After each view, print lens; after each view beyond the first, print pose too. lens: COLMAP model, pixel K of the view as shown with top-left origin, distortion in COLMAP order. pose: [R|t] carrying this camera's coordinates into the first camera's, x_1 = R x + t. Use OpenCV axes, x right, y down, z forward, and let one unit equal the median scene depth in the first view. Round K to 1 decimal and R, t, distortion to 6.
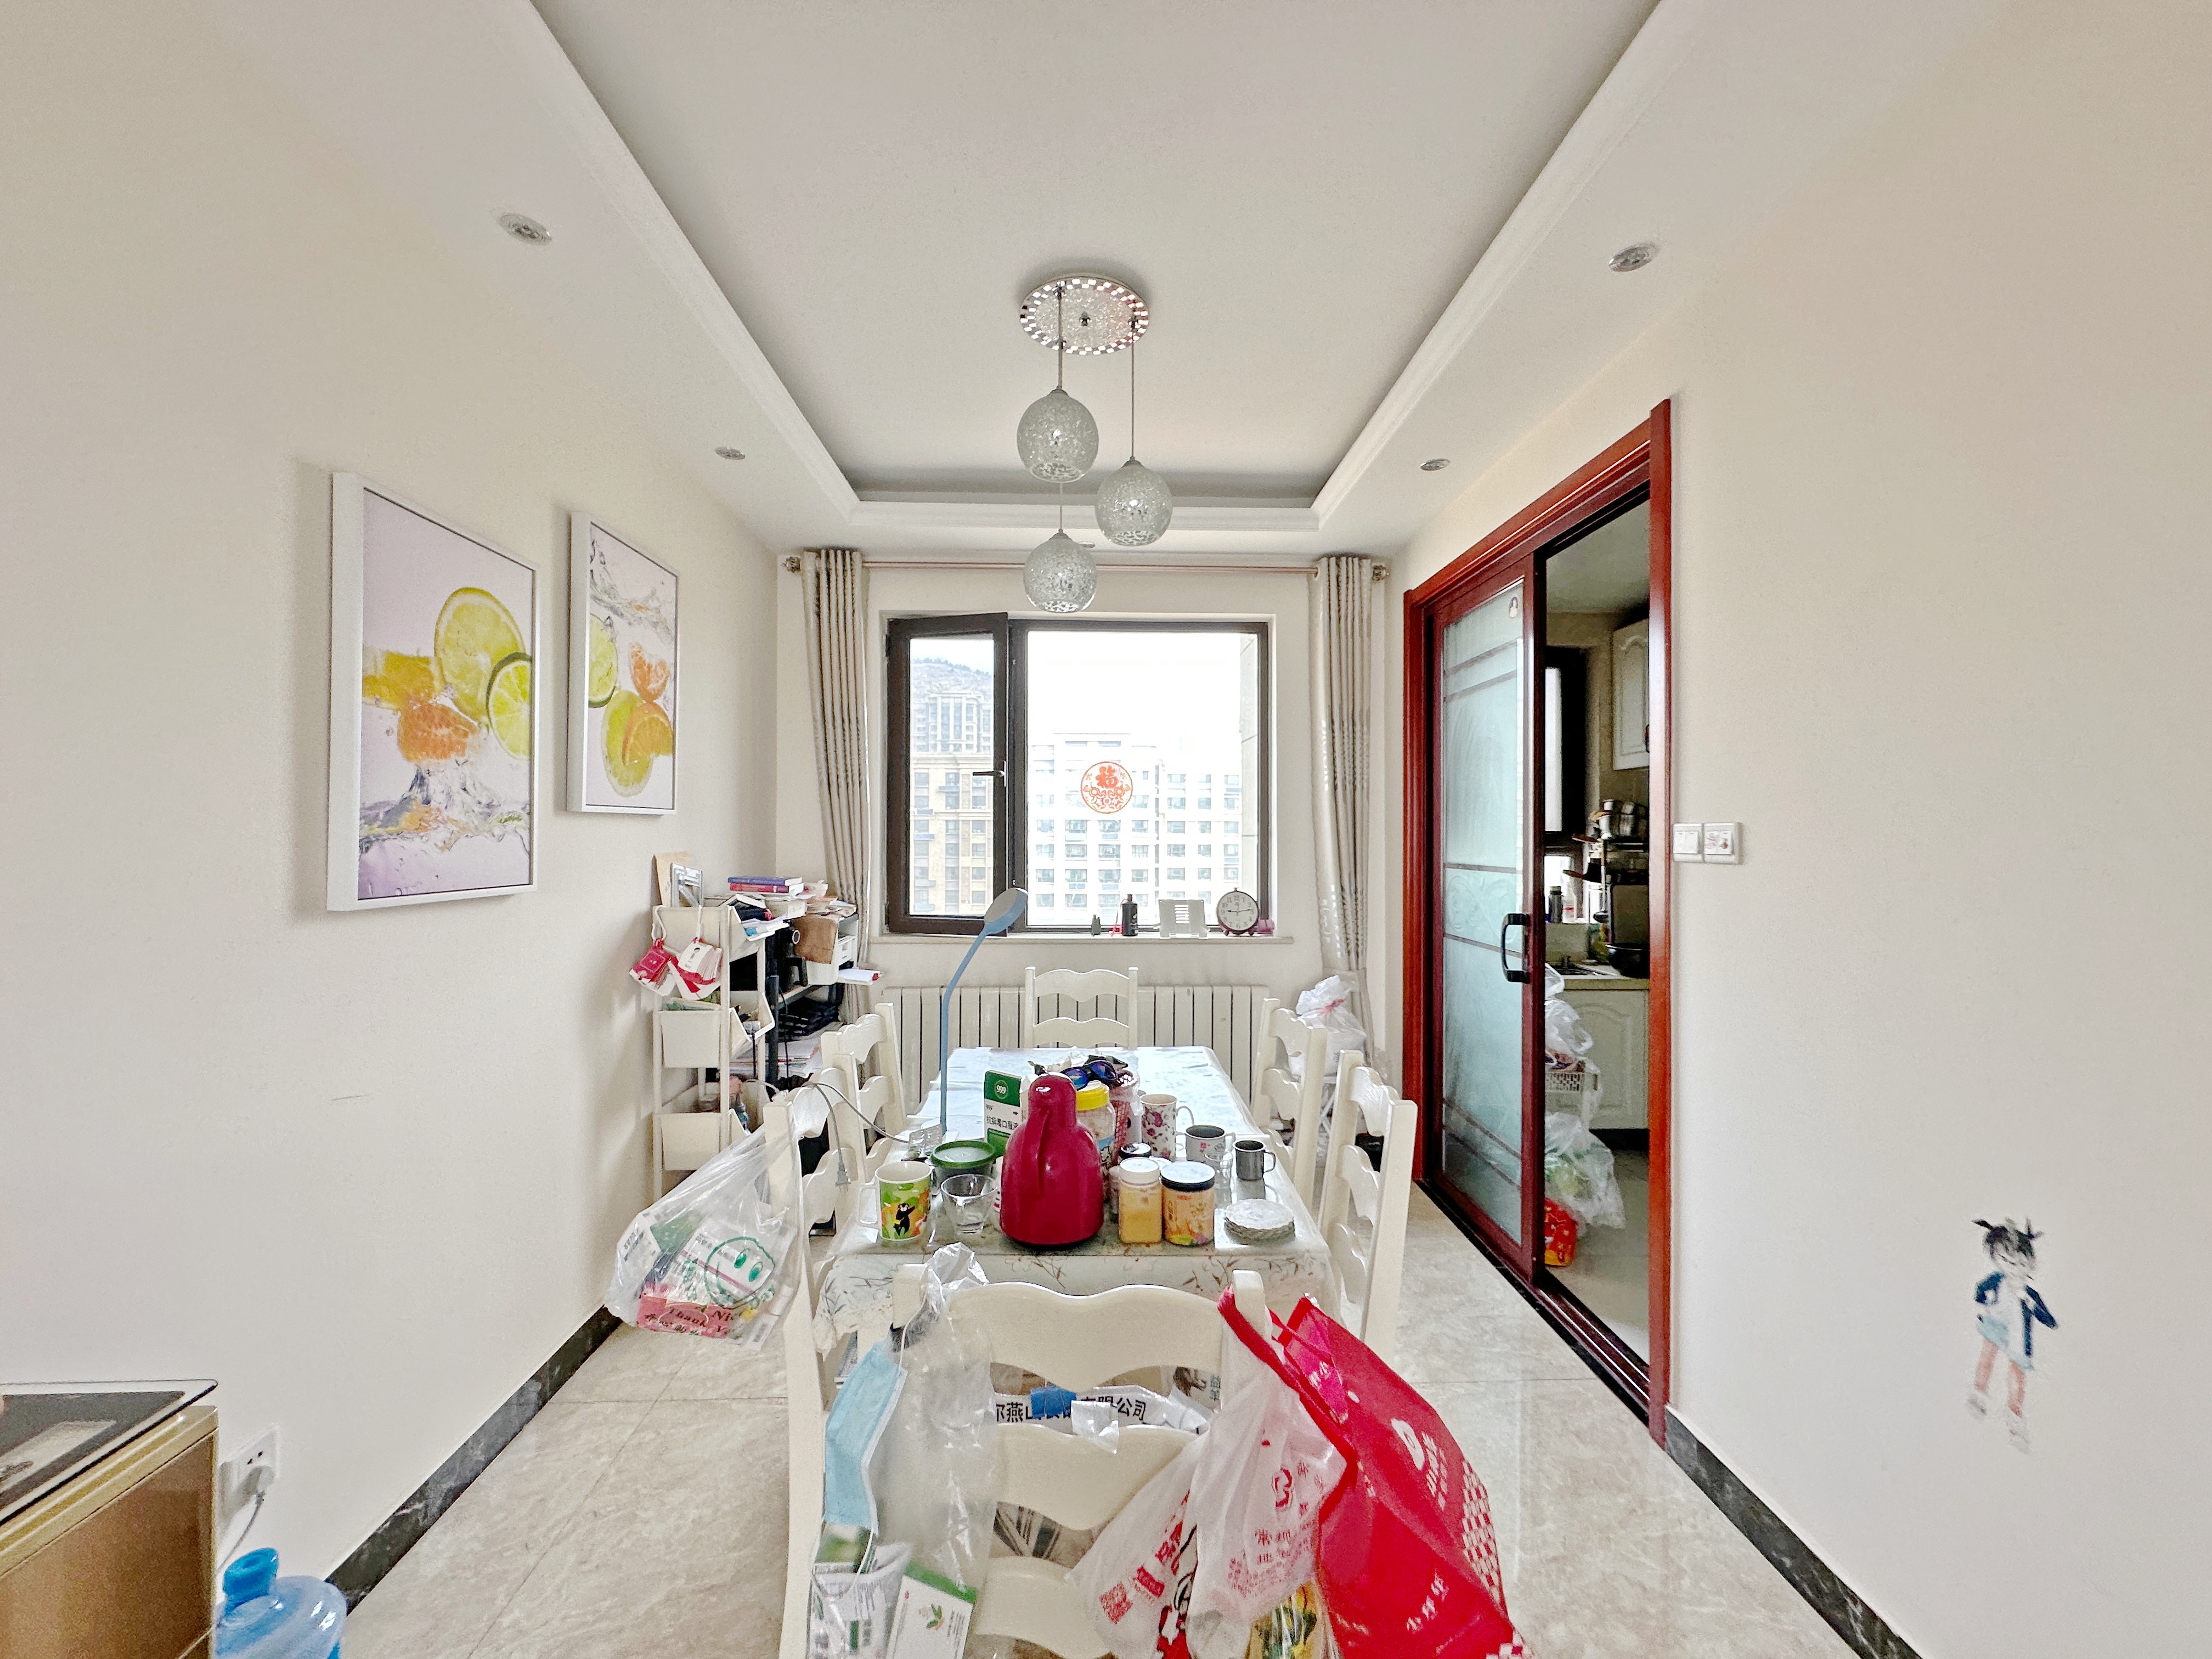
lens RADIAL K [[880.1, 0, 1106.0], [0, 880.1, 829.5], [0, 0, 1]] dist [0.000589, 0.000109]
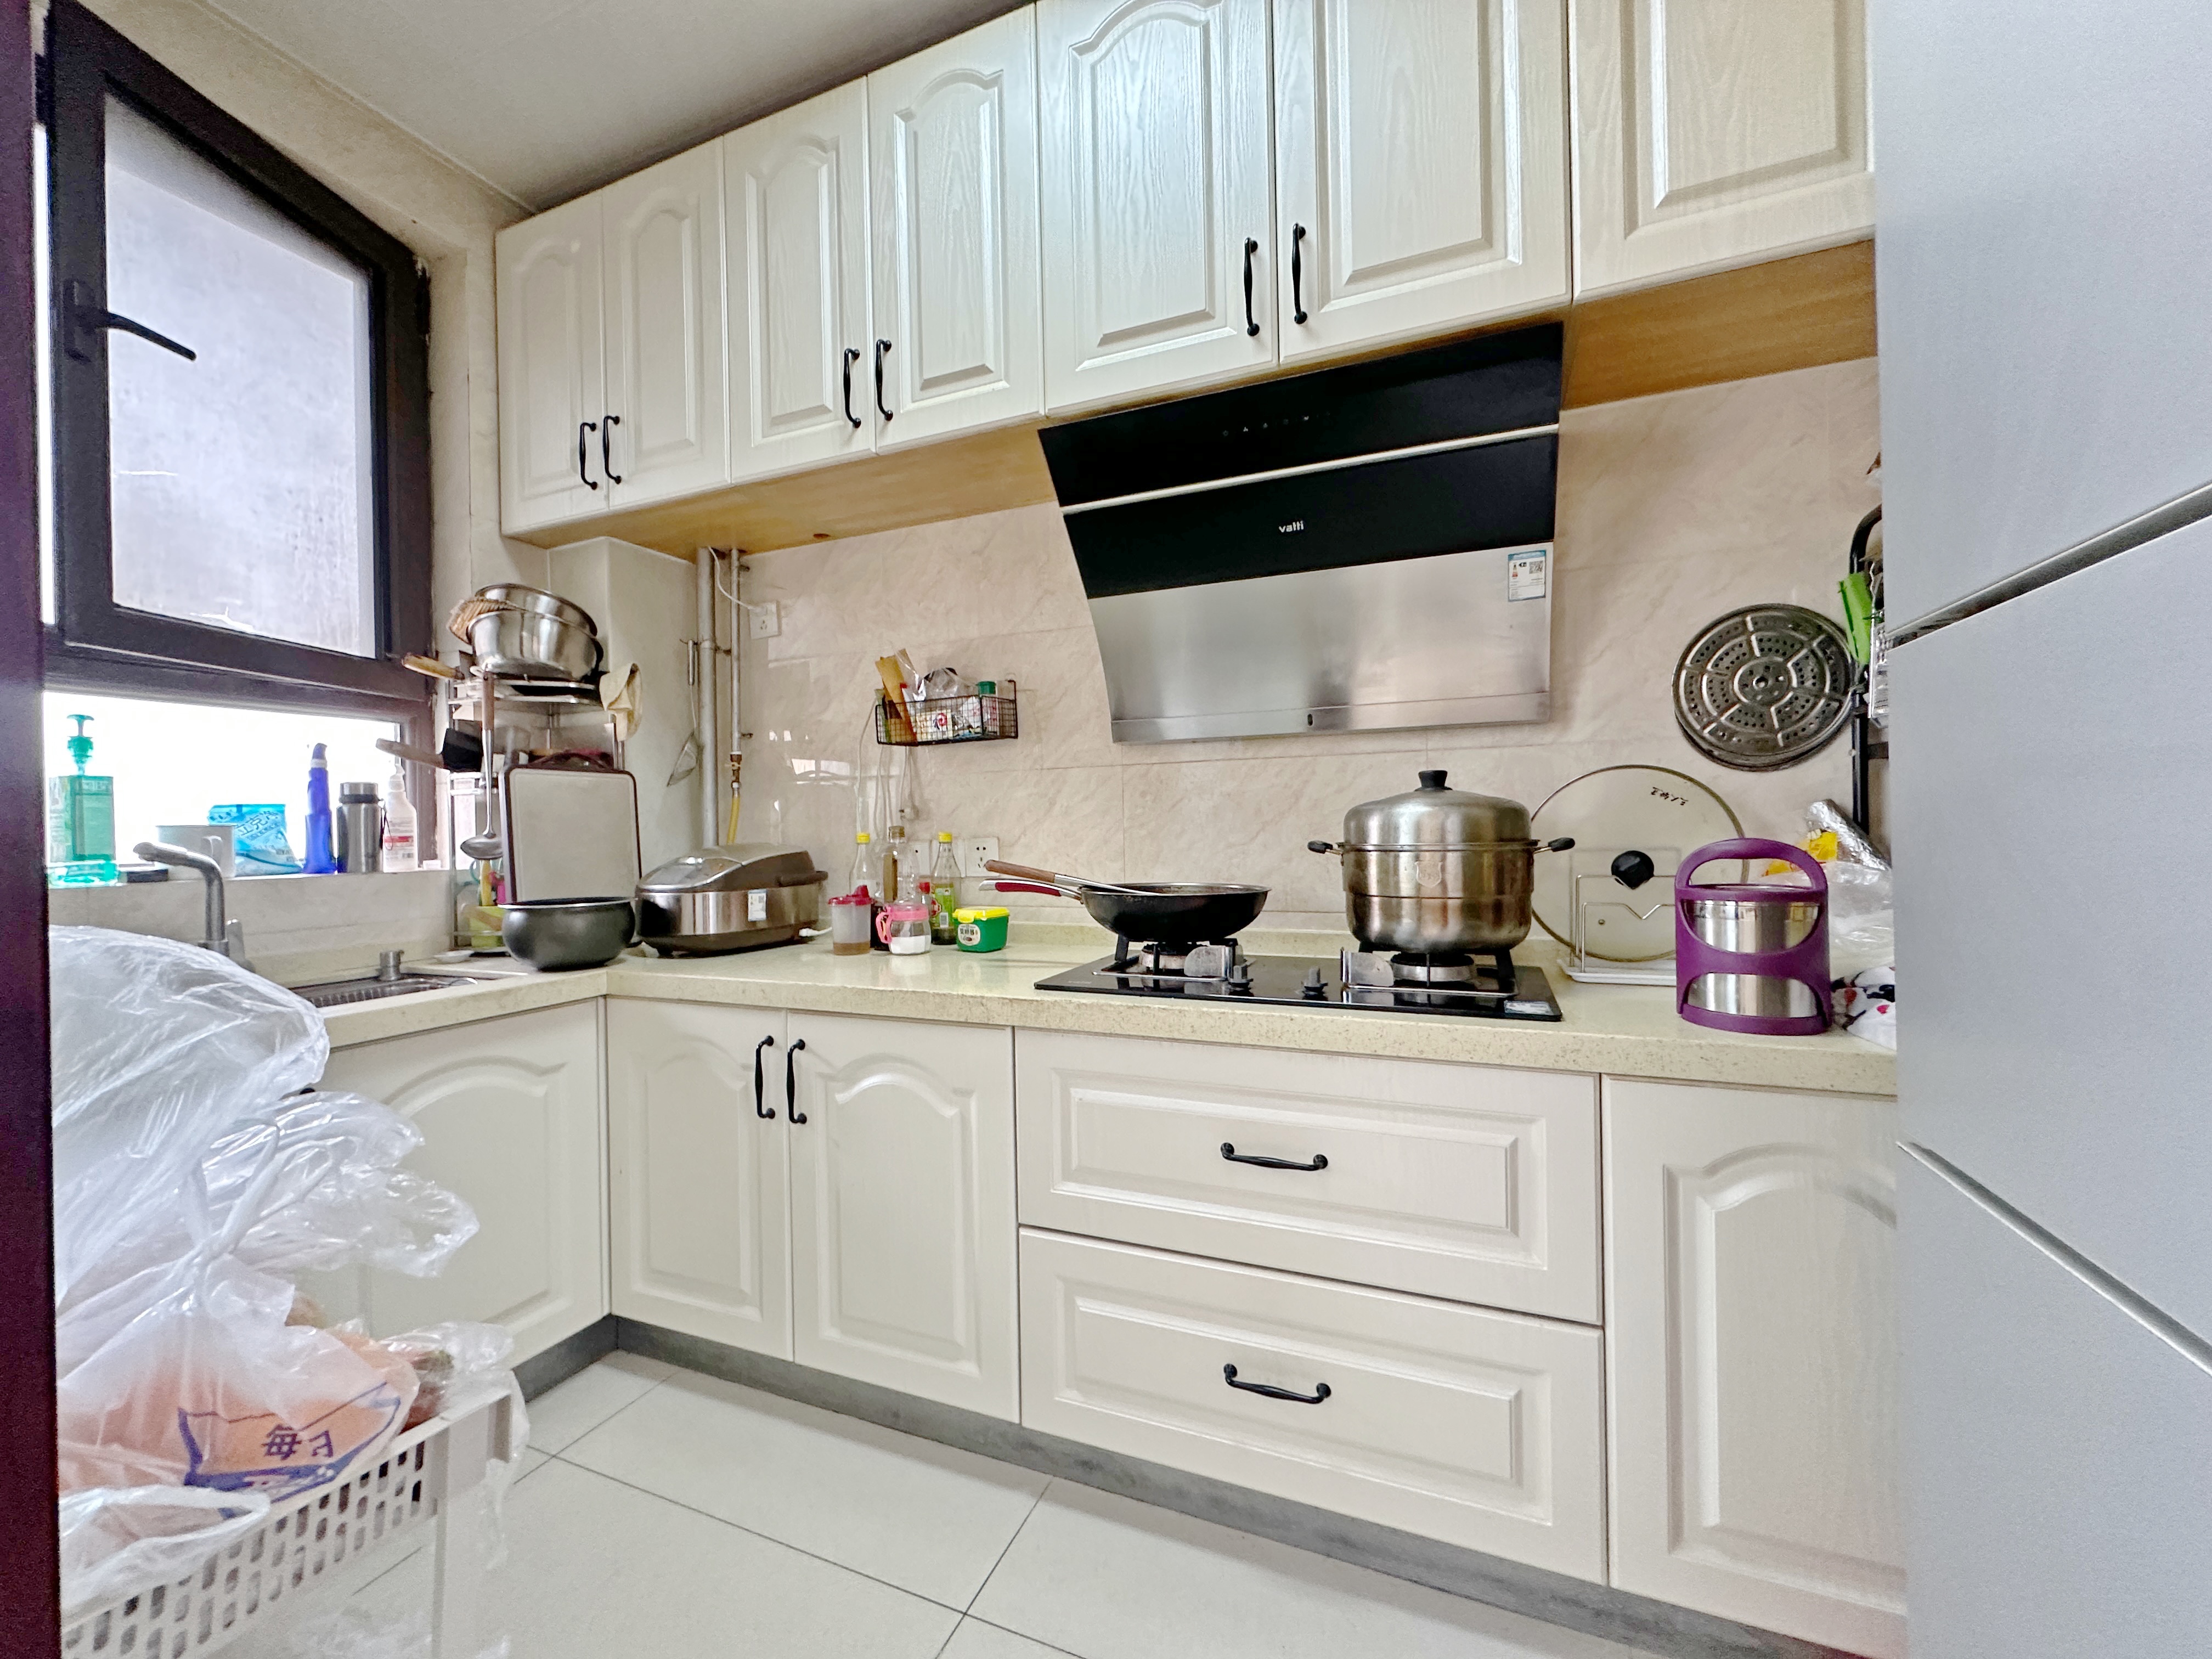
lens RADIAL K [[880.1, 0, 1106.0], [0, 880.1, 829.5], [0, 0, 1]] dist [0.000589, 0.000109]
pose [[0.412671, -0.009971, 0.910826, 0.291901], [0.014916, 0.999880, 0.004188, 0.090417], [-0.910758, 0.011857, 0.412770, 0.536214]]
